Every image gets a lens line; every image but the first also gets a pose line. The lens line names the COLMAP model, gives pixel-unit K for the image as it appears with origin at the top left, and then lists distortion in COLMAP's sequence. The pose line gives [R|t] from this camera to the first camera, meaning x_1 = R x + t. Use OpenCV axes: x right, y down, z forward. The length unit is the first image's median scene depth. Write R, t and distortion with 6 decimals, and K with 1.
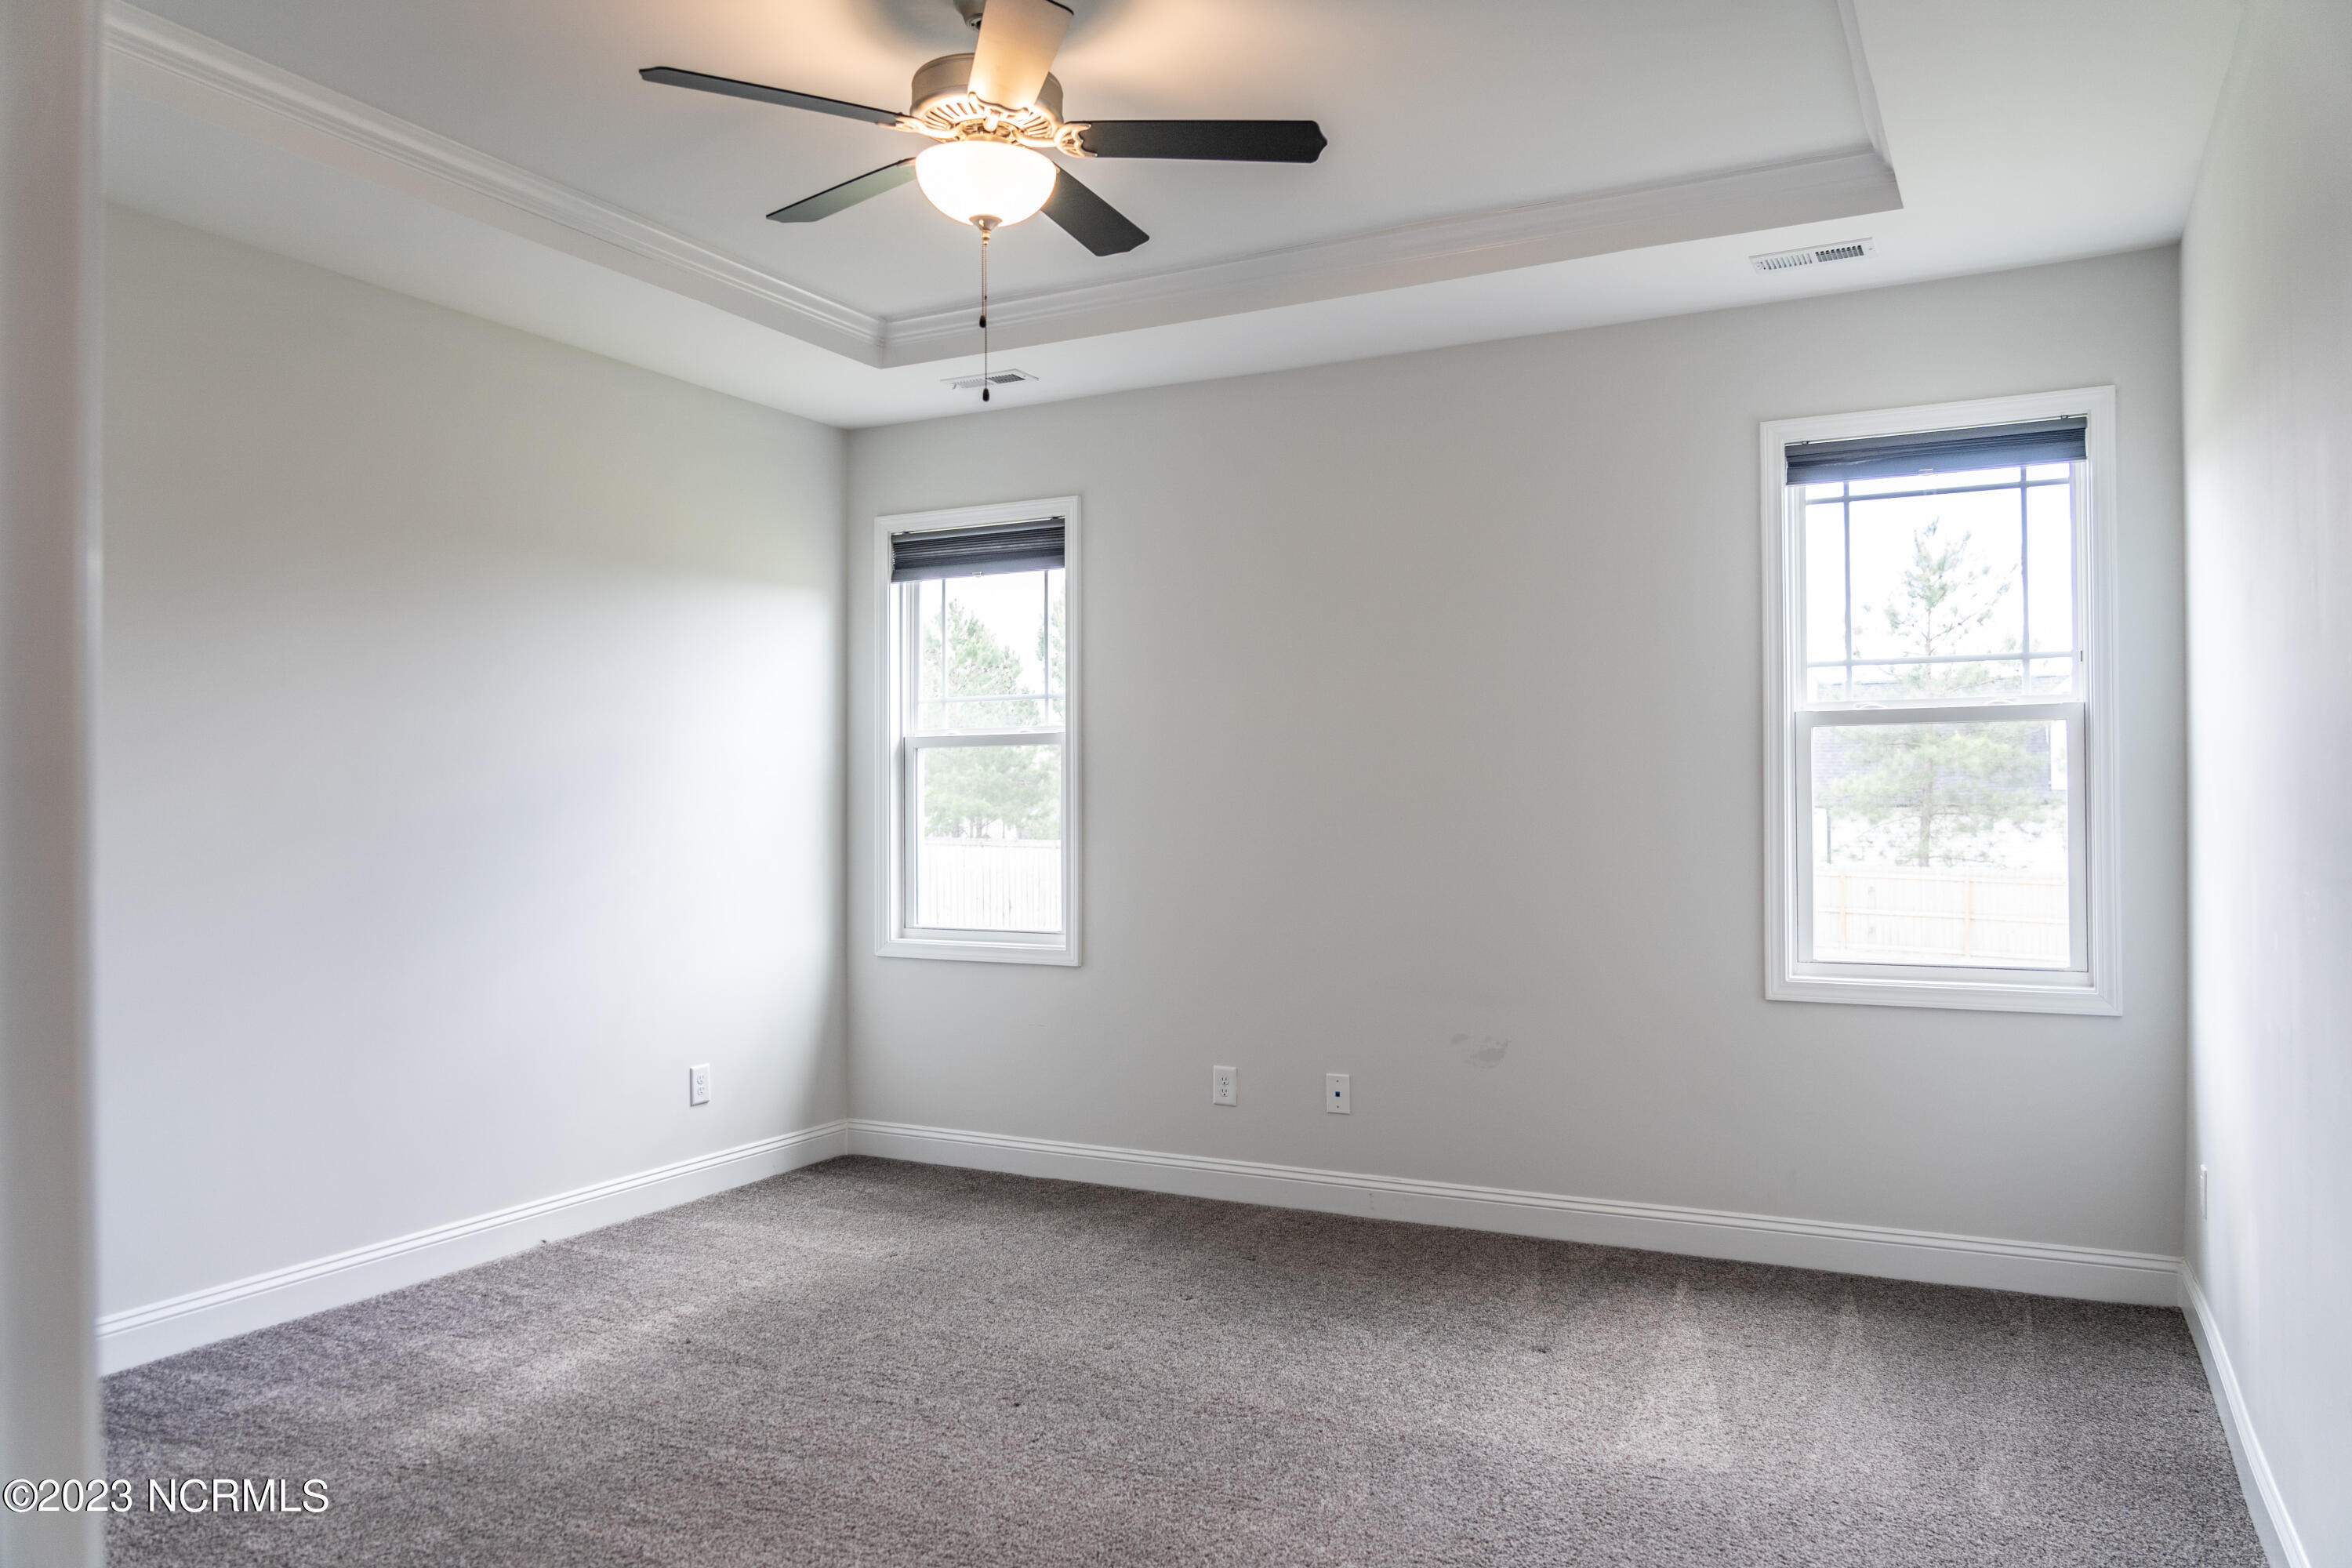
lens RADIAL K [[1643.7, 0, 1177.3], [0, 1643.7, 786.7], [0, 0, 1]] dist [-0.012026, -0.002306]
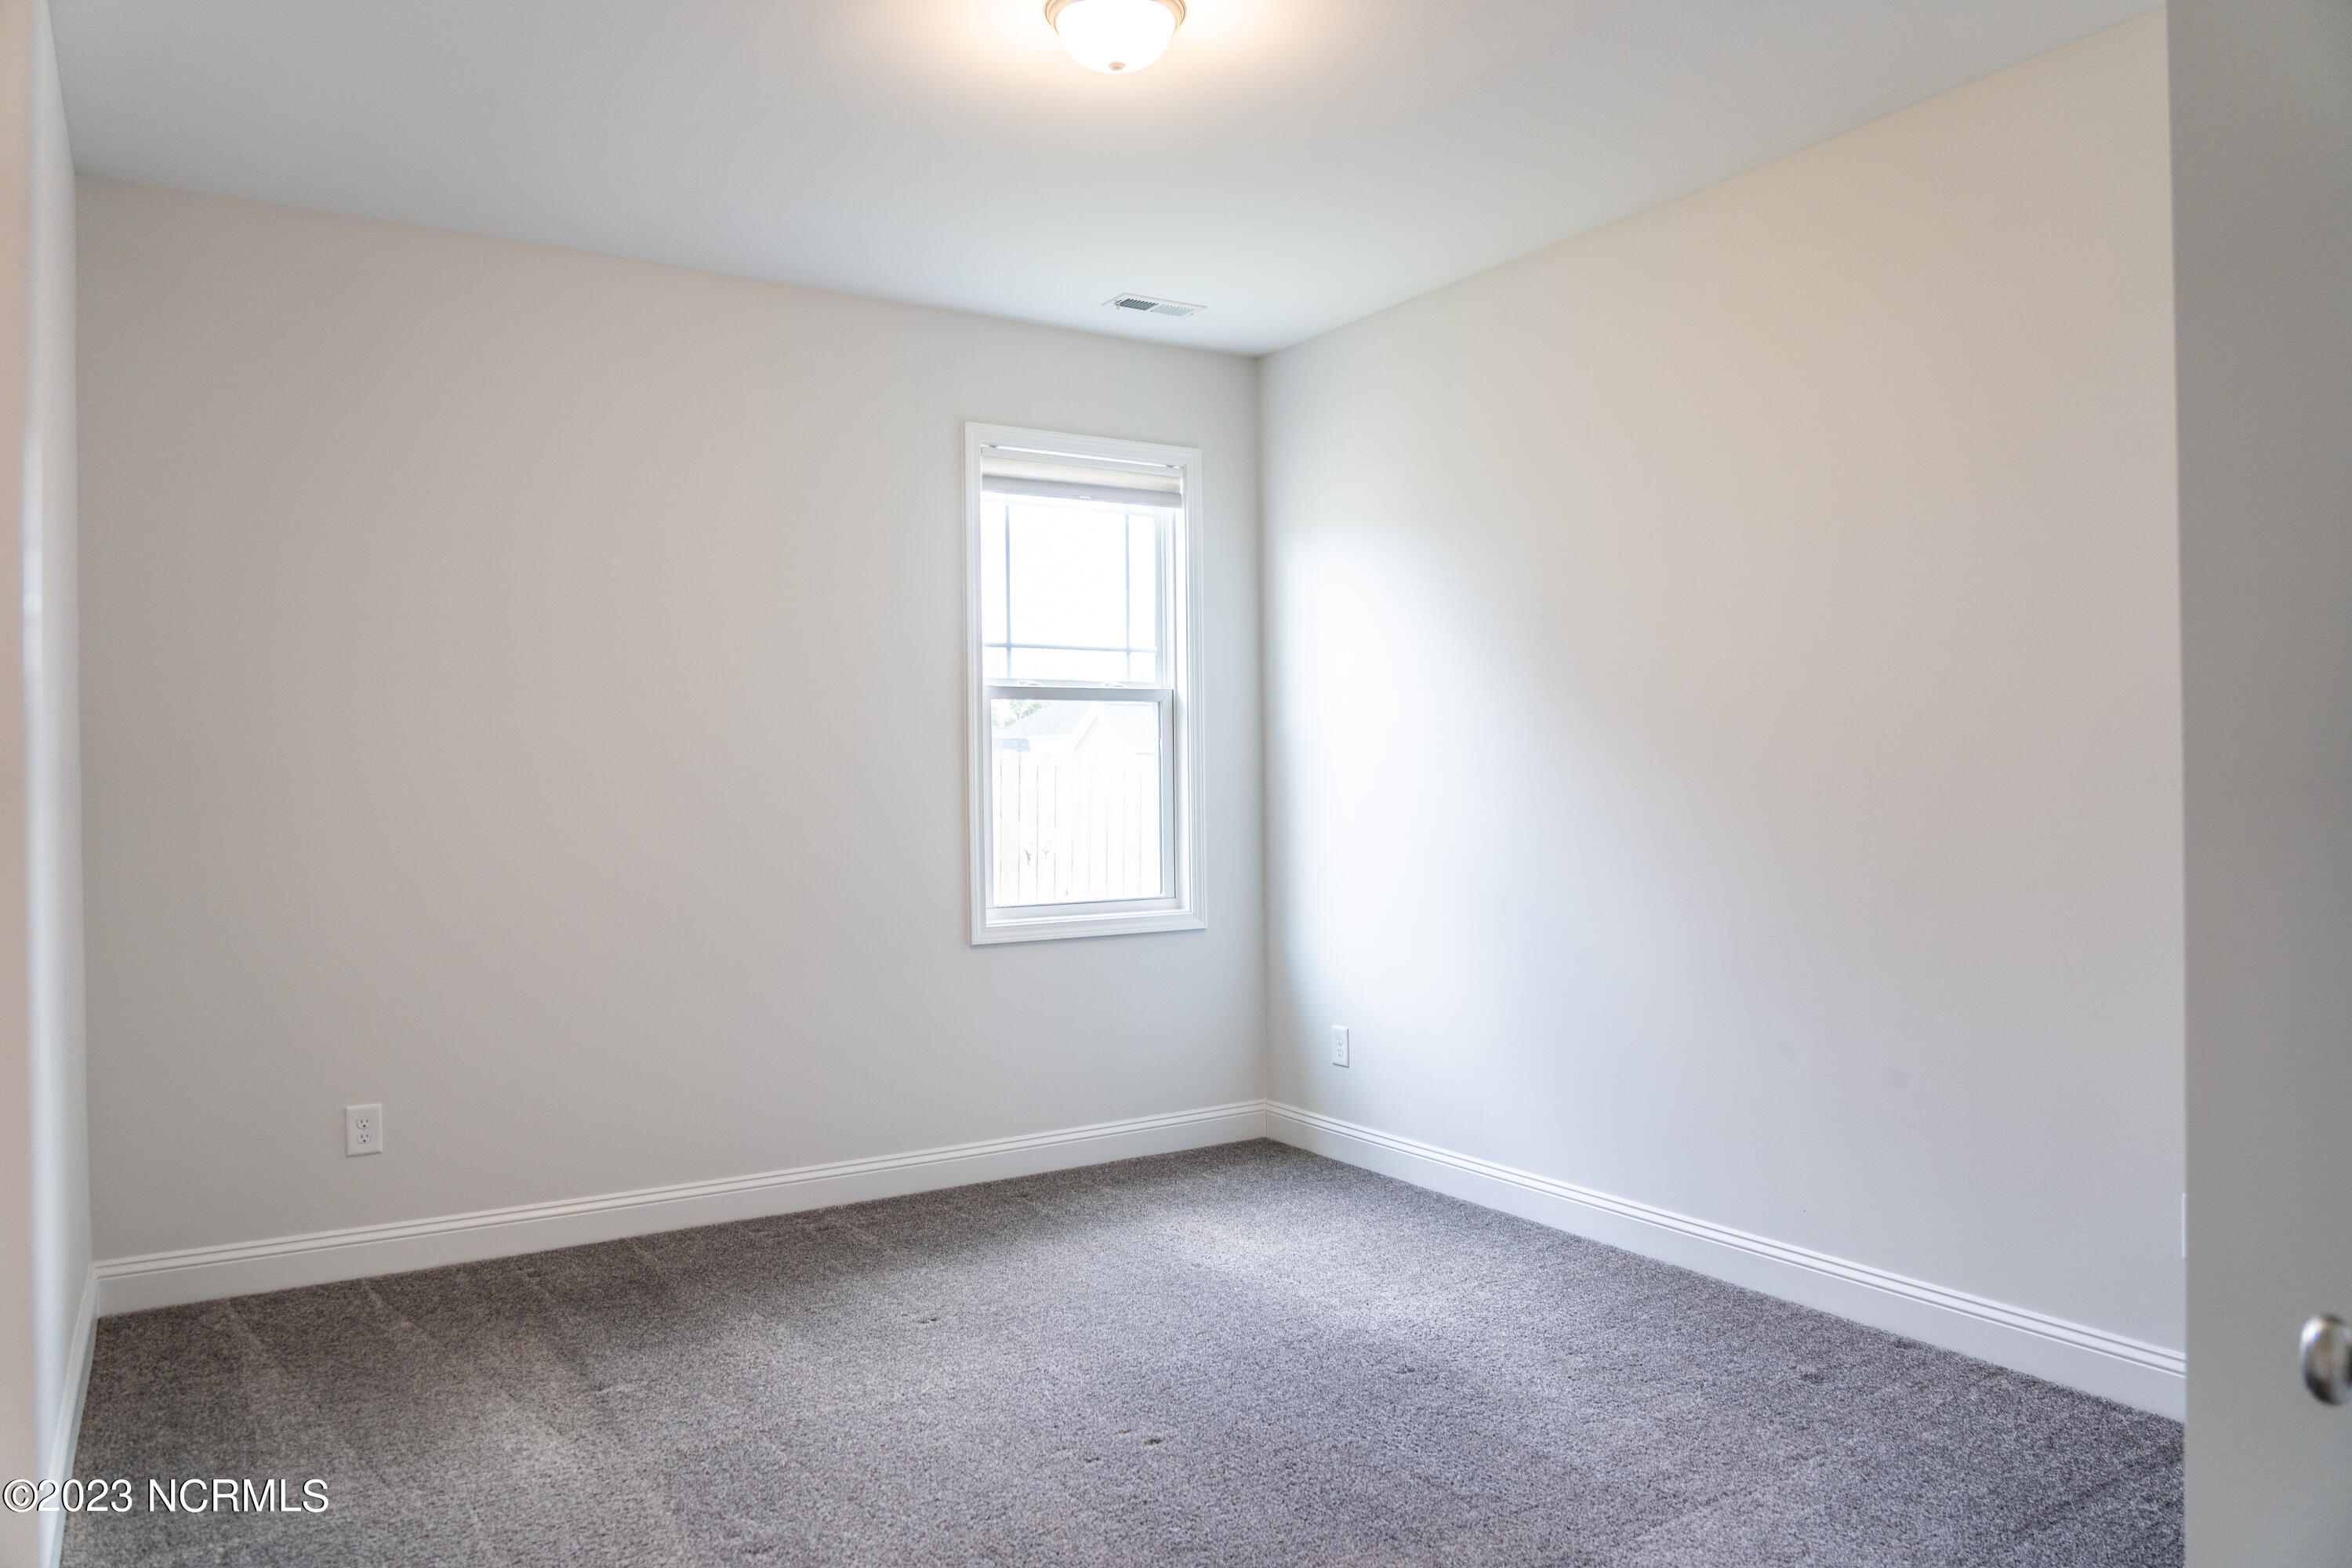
lens RADIAL K [[1643.7, 0, 1182.3], [0, 1643.7, 781.4], [0, 0, 1]] dist [-0.012026, -0.002306]
pose [[0.509742, -0.003702, 0.860320, -0.531819], [-0.000312, 0.999990, 0.004488, 0.014538], [-0.860327, -0.002556, 0.509735, 0.318456]]
